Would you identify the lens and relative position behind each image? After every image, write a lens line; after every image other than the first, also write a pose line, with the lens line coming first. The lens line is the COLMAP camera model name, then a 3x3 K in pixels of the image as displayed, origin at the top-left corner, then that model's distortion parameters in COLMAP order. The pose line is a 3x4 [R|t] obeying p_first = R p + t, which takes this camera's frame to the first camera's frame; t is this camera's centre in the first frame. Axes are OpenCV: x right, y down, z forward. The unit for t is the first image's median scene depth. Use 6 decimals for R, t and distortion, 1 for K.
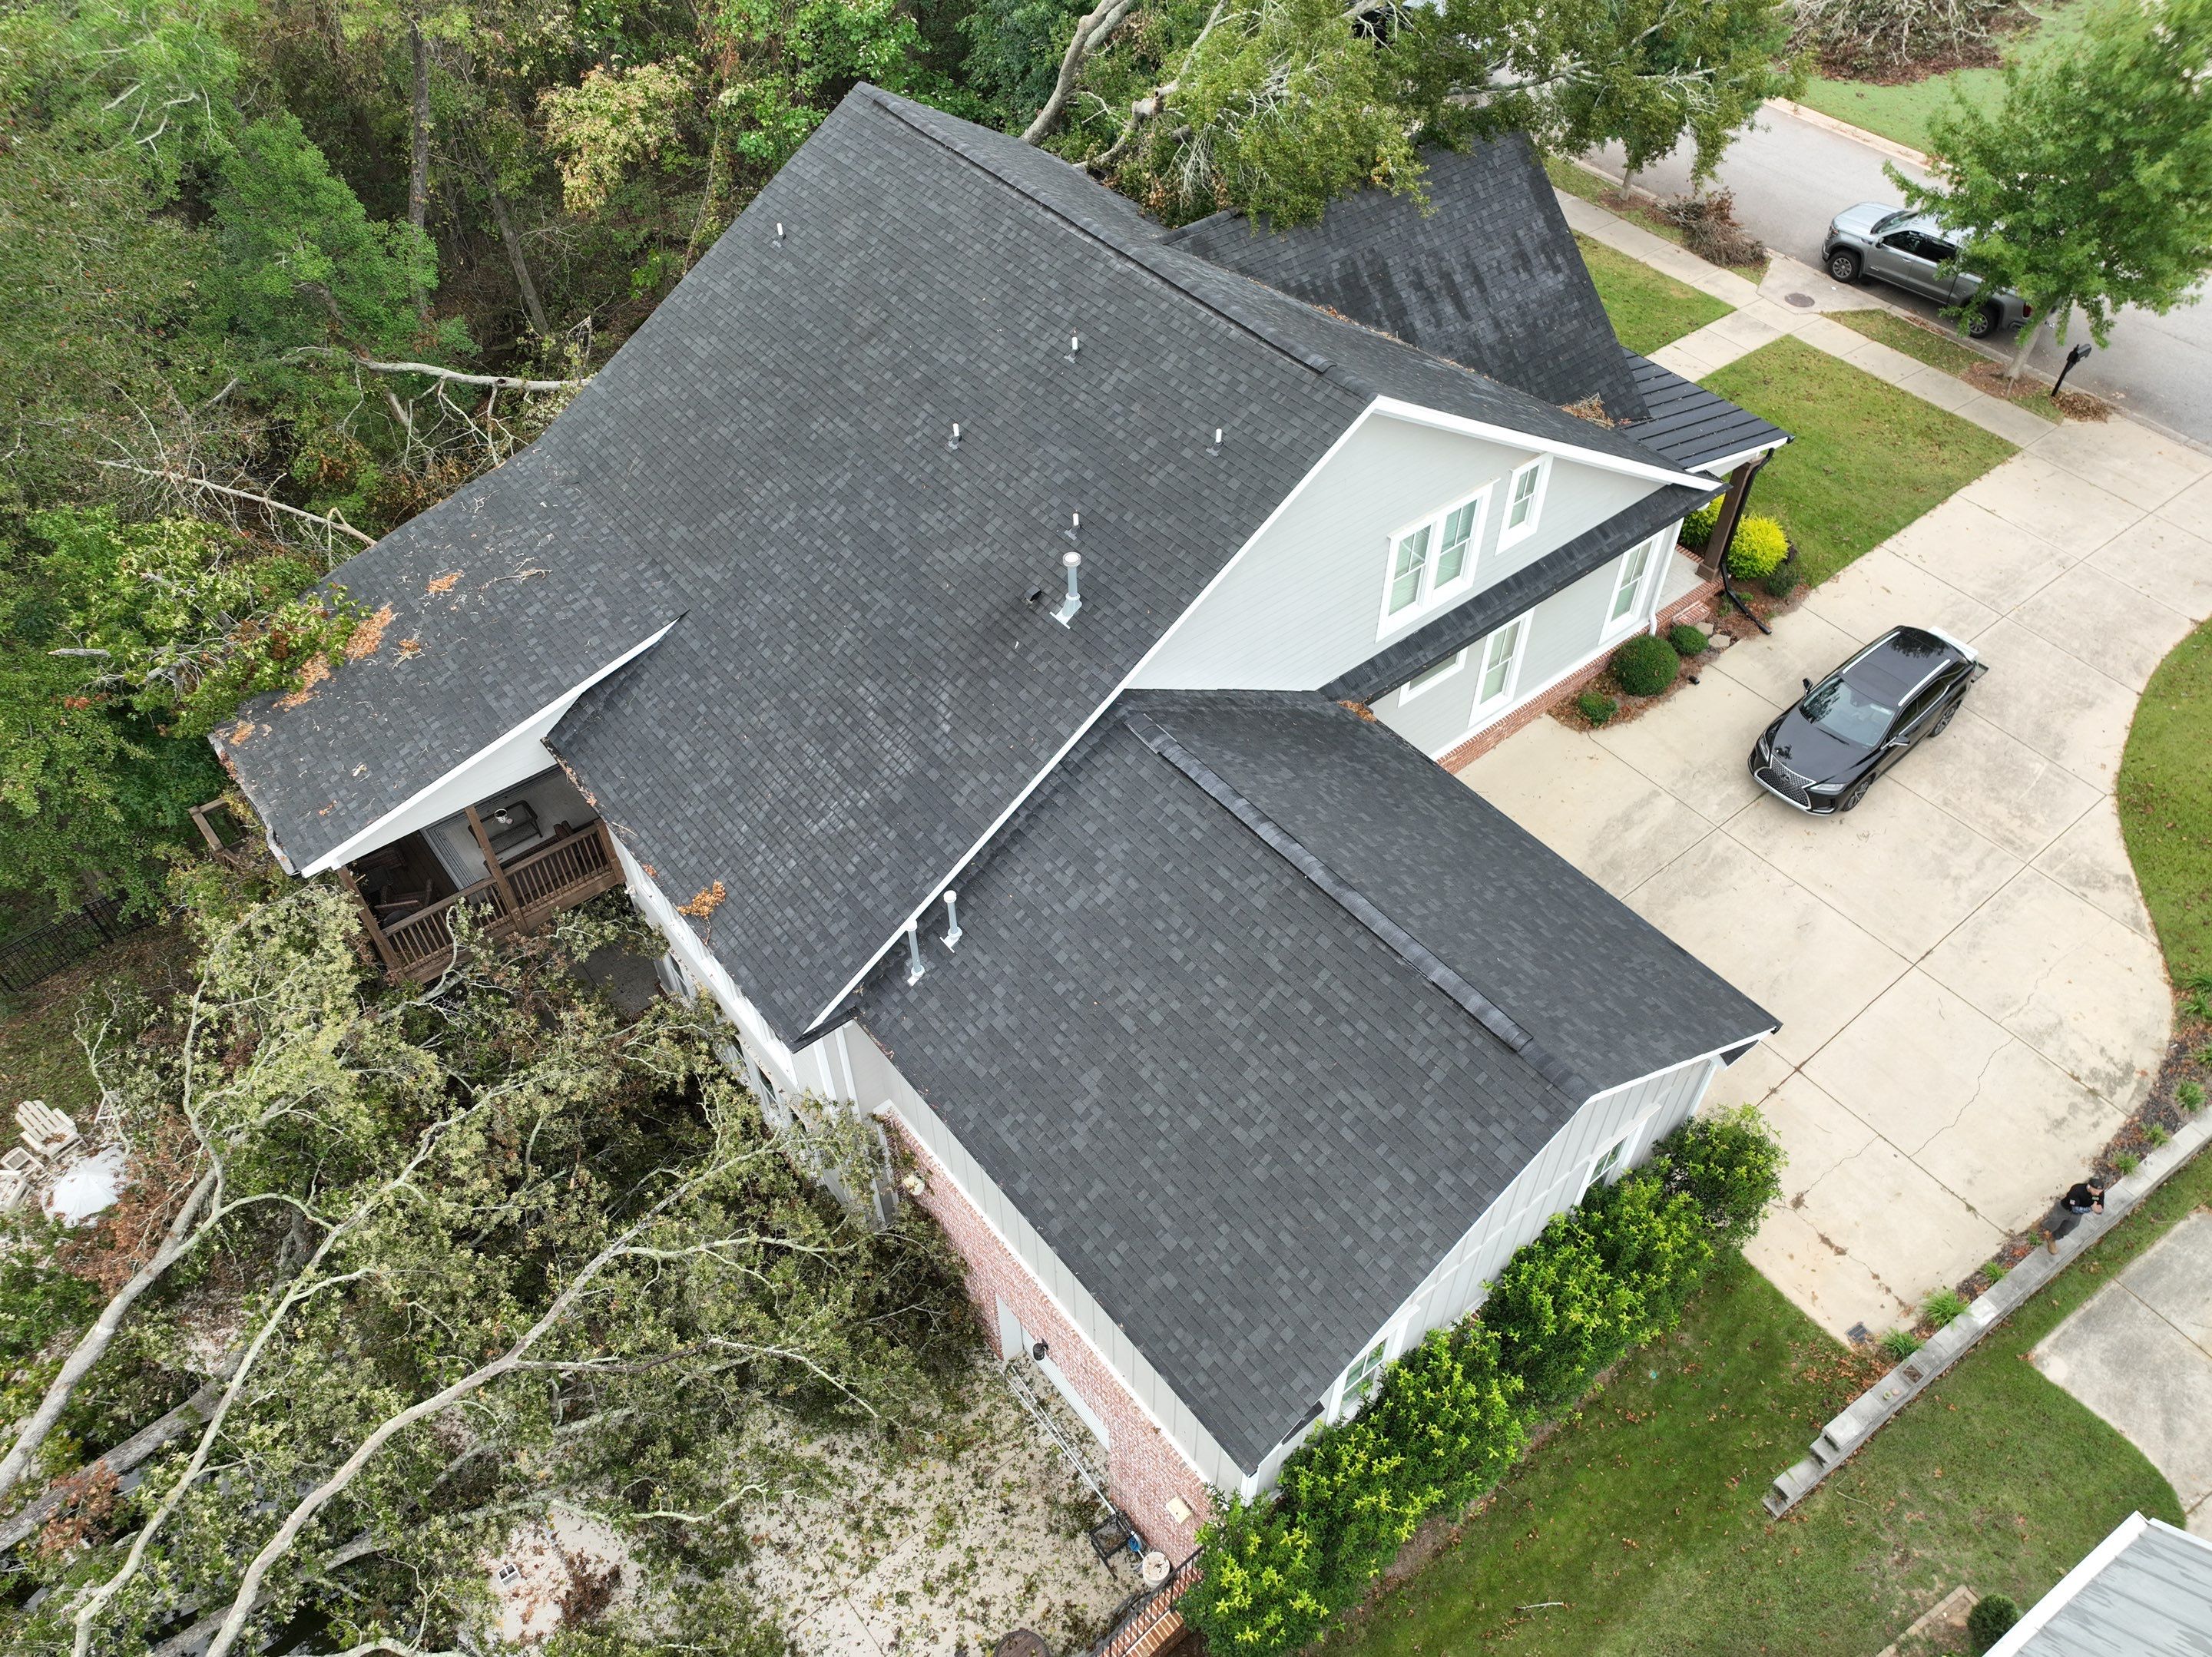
lens RADIAL K [[1592.0, 0, 1106.0], [0, 1592.0, 828.5], [0, 0, 1]] dist [-0.004118, 0.000441]
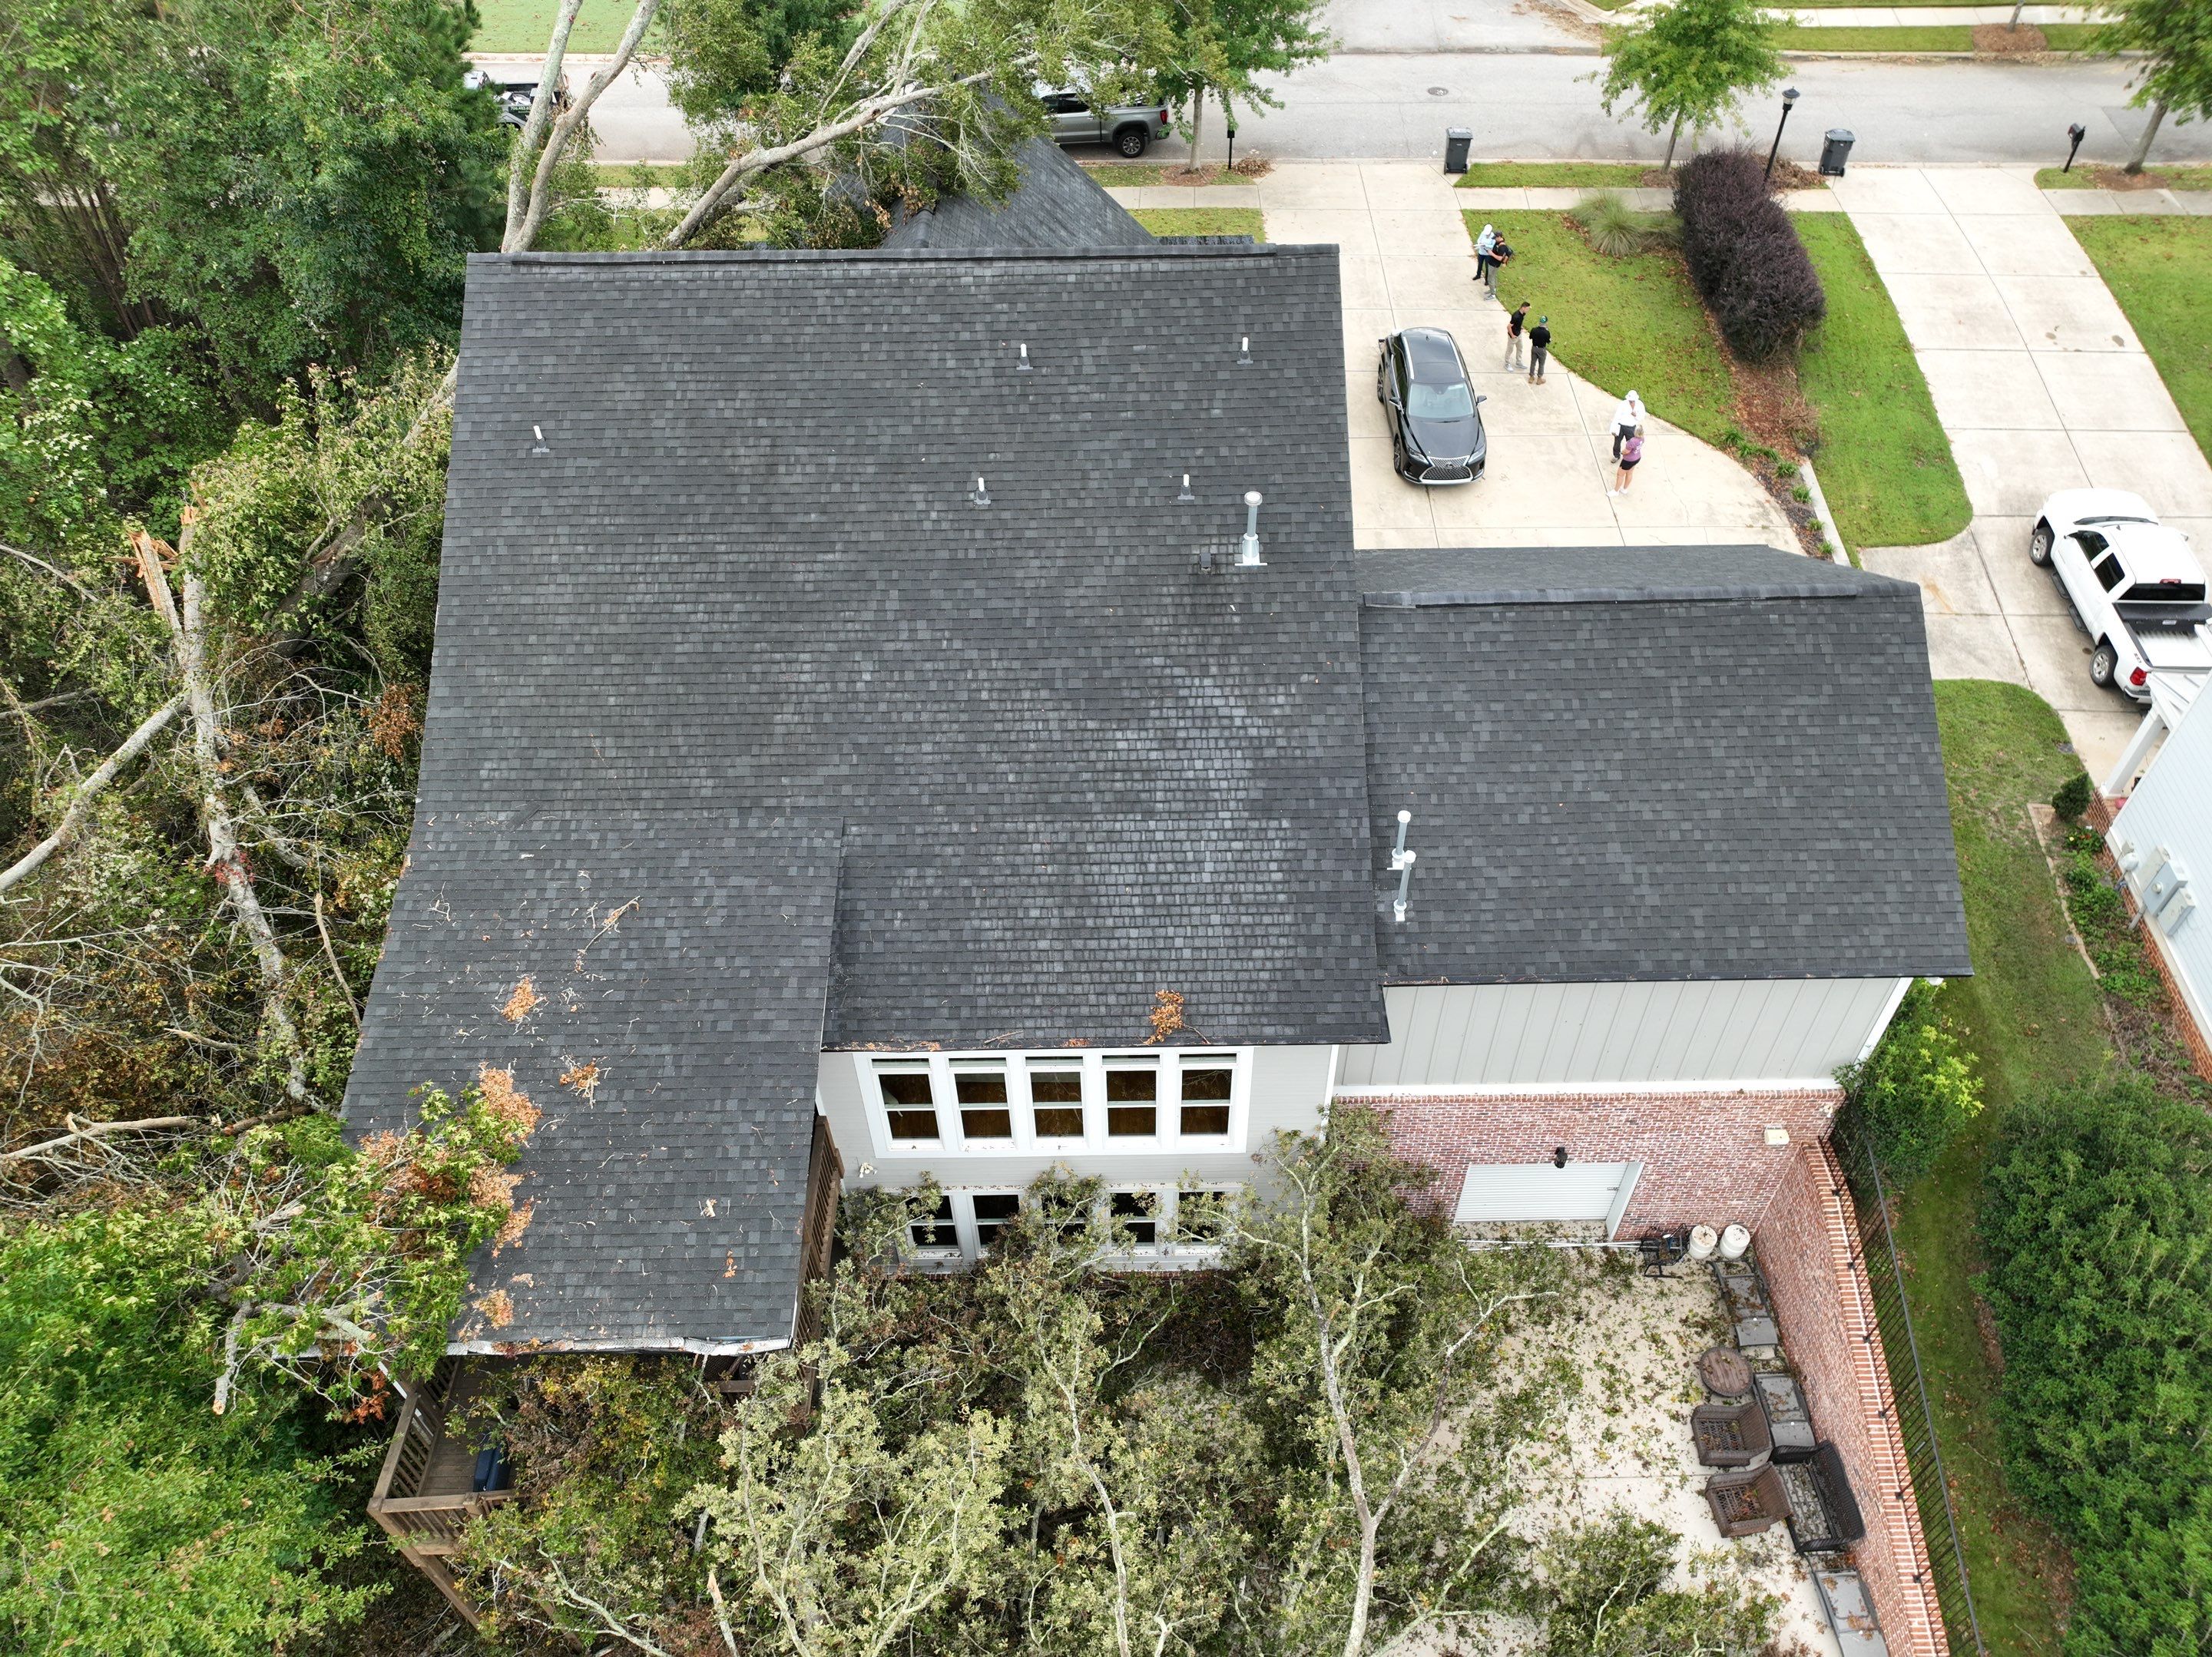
lens RADIAL K [[1564.9, 0, 1159.0], [0, 1564.9, 820.9], [0, 0, 1]] dist [0.000088, -0.001076]
pose [[0.619244, -0.572831, 0.537030, -0.625215], [0.583149, 0.793514, 0.173991, -0.187946], [-0.525809, 0.205425, 0.825425, 0.217610]]
